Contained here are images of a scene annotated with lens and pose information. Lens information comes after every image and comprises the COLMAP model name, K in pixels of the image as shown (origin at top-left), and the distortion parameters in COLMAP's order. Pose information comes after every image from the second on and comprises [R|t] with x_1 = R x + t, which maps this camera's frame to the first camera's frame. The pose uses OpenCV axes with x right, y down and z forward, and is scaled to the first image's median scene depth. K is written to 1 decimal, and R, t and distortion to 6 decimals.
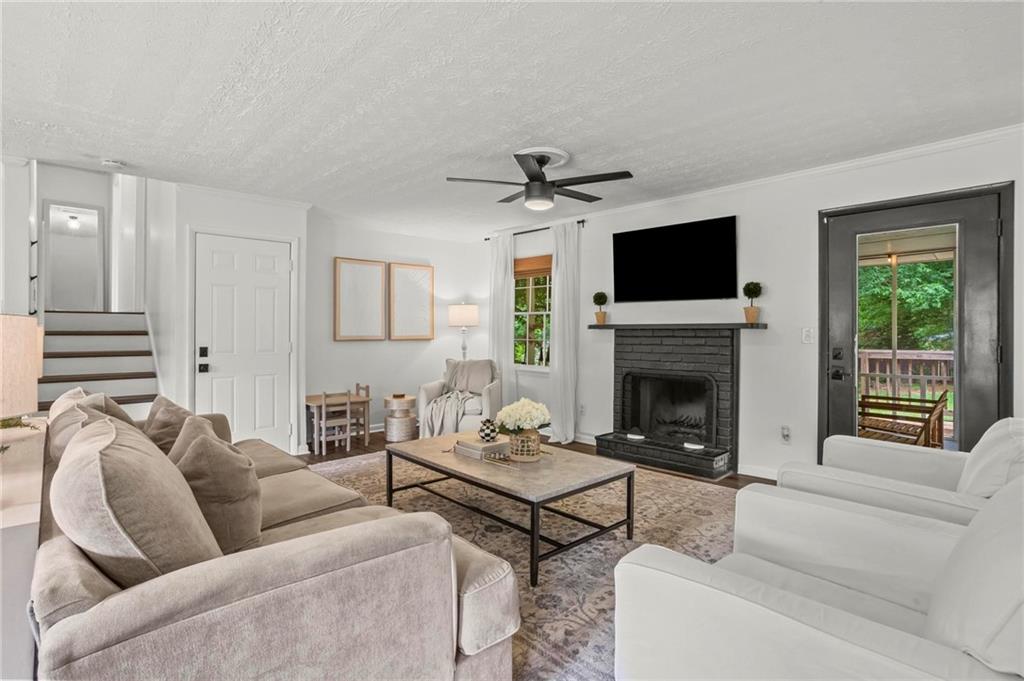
lens RADIAL K [[494.0, 0, 505.6], [0, 494.0, 330.9], [0, 0, 1]] dist [-0.041955, 0.022956]
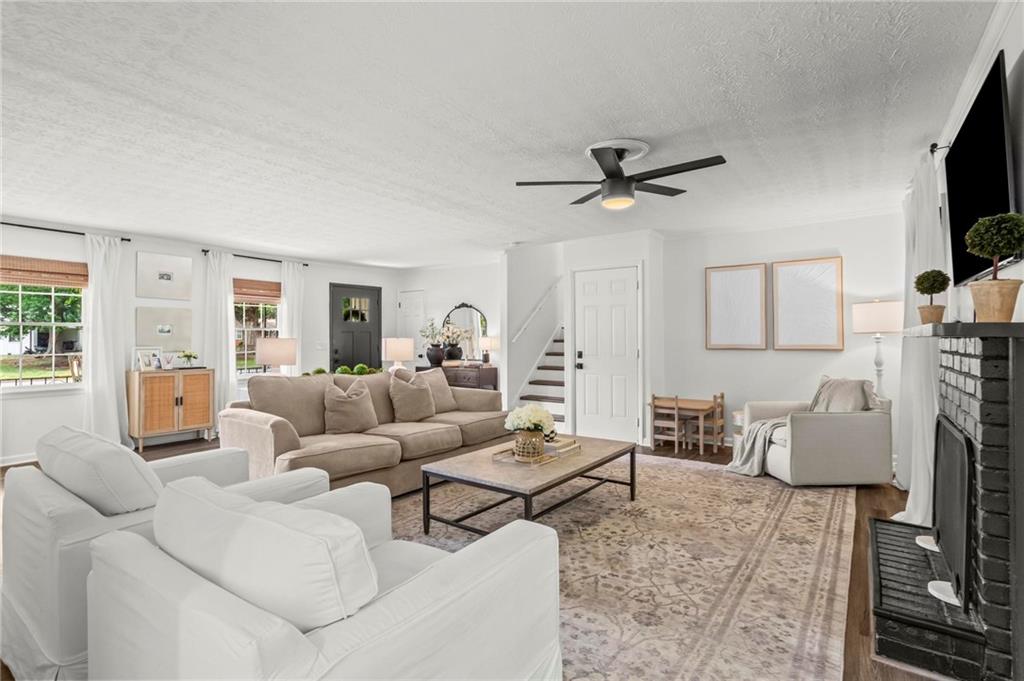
lens RADIAL K [[494.0, 0, 505.6], [0, 494.0, 330.9], [0, 0, 1]] dist [-0.041955, 0.022956]
pose [[0.190077, -0.015762, -0.981643, 0.658150], [0.003134, 0.999876, -0.015448, -0.004153], [0.981764, -0.000140, 0.190103, 0.443143]]
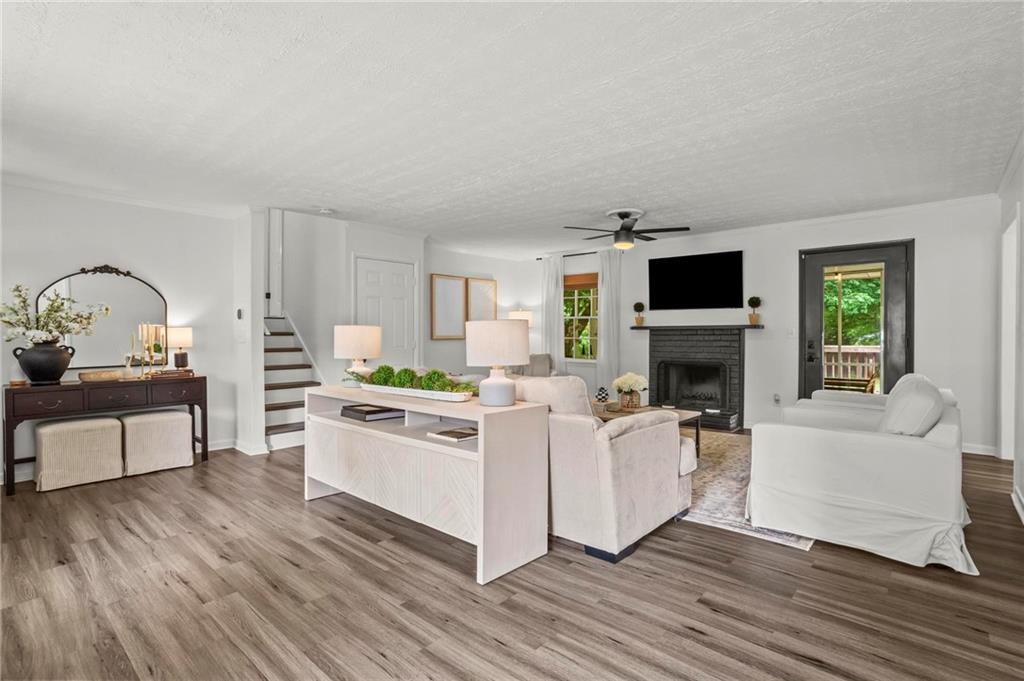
lens RADIAL K [[487.7, 0, 512.0], [0, 487.7, 340.5], [0, 0, 1]] dist [-0.042453, 0.021207]
pose [[0.995497, -0.005077, 0.094660, -0.294962], [0.003847, 0.999906, 0.013169, 0.007399], [-0.094718, -0.012746, 0.995423, -0.308781]]
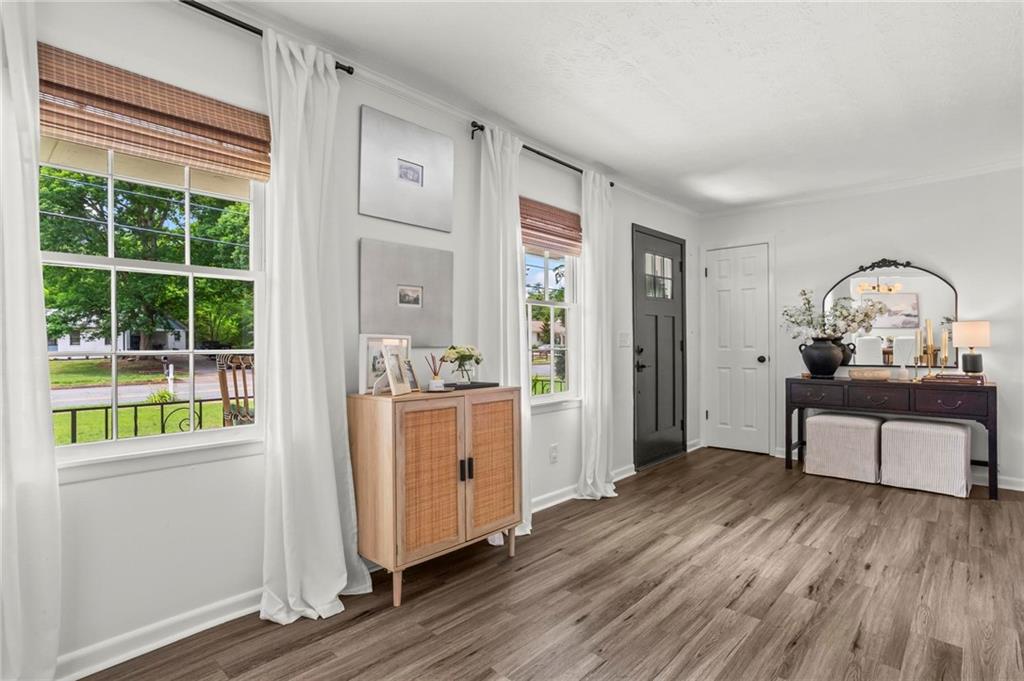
lens RADIAL K [[517.2, 0, 512.0], [0, 517.2, 340.5], [0, 0, 1]] dist [-0.054310, 0.047002]
pose [[0.068035, -0.003991, -0.997675, -0.116101], [0.003221, 0.999988, -0.003781, 0.021087], [0.997678, -0.002956, 0.068047, -0.077562]]
